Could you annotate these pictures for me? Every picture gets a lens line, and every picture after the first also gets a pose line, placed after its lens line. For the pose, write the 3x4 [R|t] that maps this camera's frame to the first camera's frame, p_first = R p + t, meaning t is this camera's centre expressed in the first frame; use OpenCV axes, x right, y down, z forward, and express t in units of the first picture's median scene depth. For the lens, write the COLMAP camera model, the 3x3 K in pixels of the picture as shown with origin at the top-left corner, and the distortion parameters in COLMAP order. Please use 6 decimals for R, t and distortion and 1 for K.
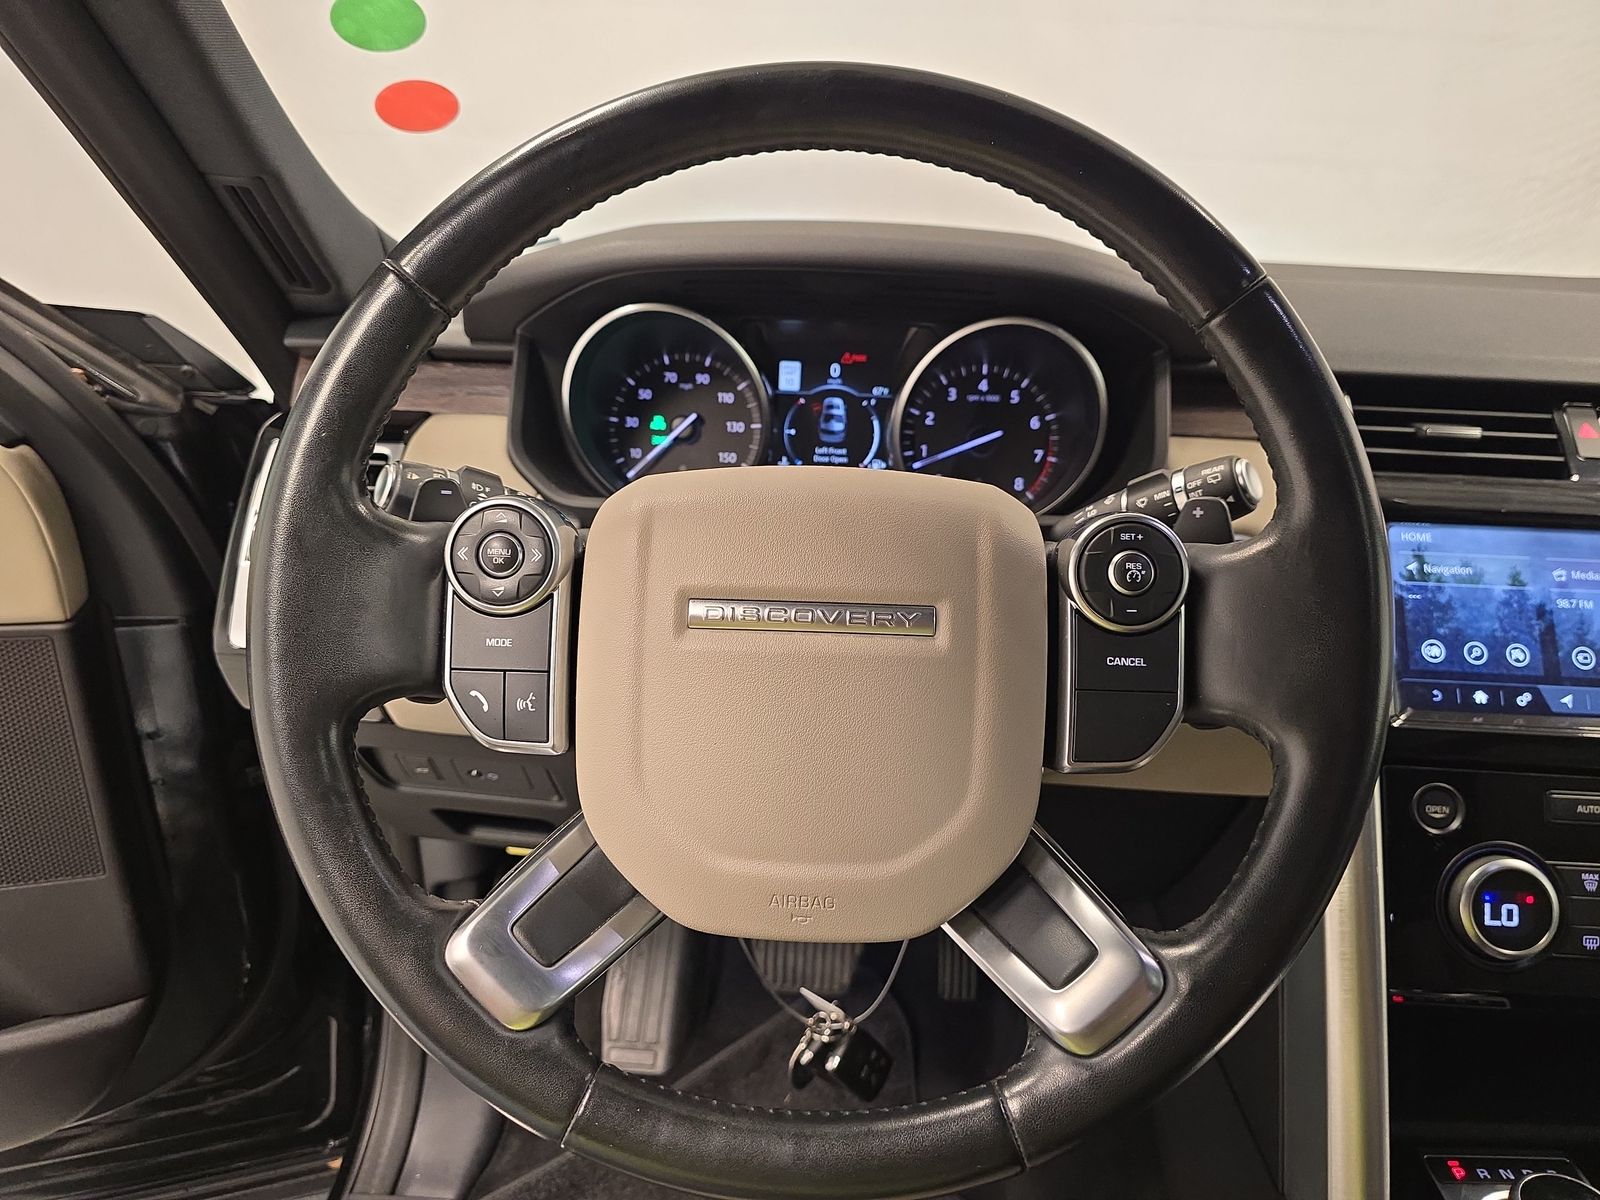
lens RADIAL K [[1098.6, 0, 800.0], [0, 1098.6, 600.0], [0, 0, 1]] dist [0.096069, -0.106582]
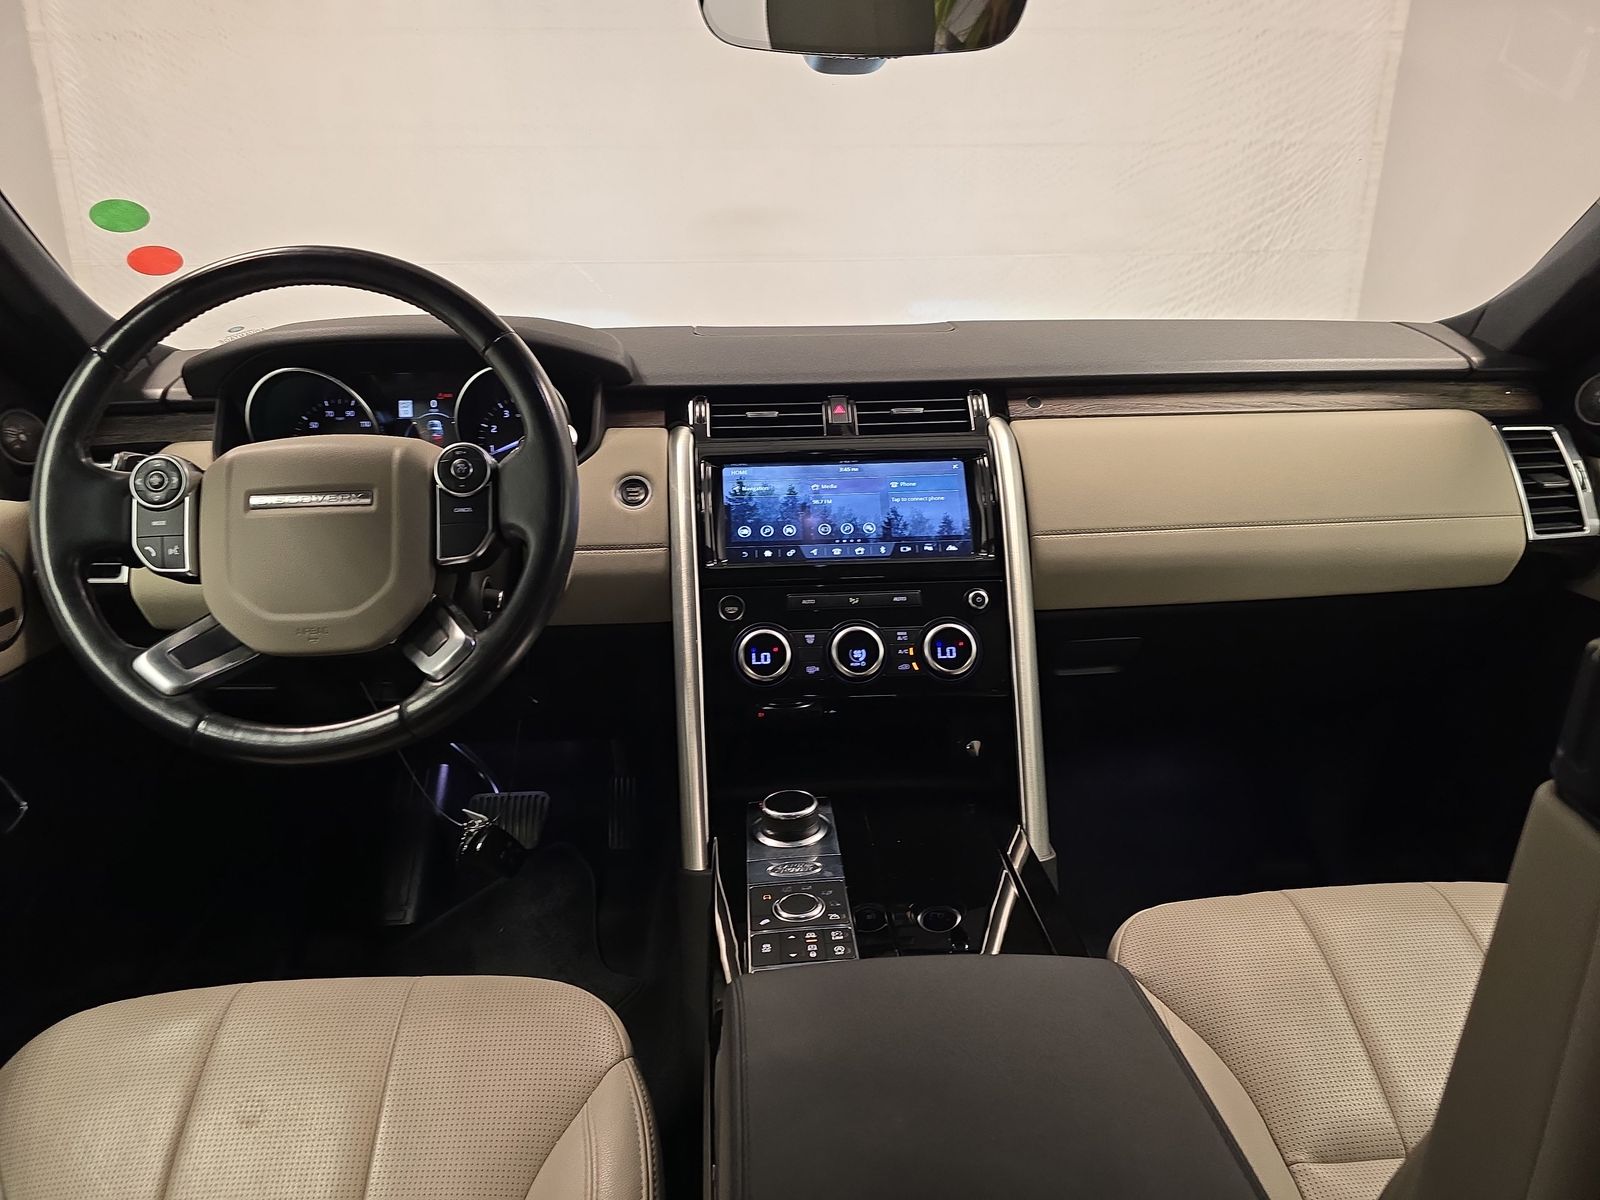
lens RADIAL K [[1098.6, 0, 800.0], [0, 1098.6, 600.0], [0, 0, 1]] dist [0.096069, -0.106582]
pose [[0.993507, -0.078277, 0.082559, 0.418240], [0.083813, 0.994302, -0.065869, 0.238057], [-0.076933, 0.072361, 0.994407, -0.665015]]
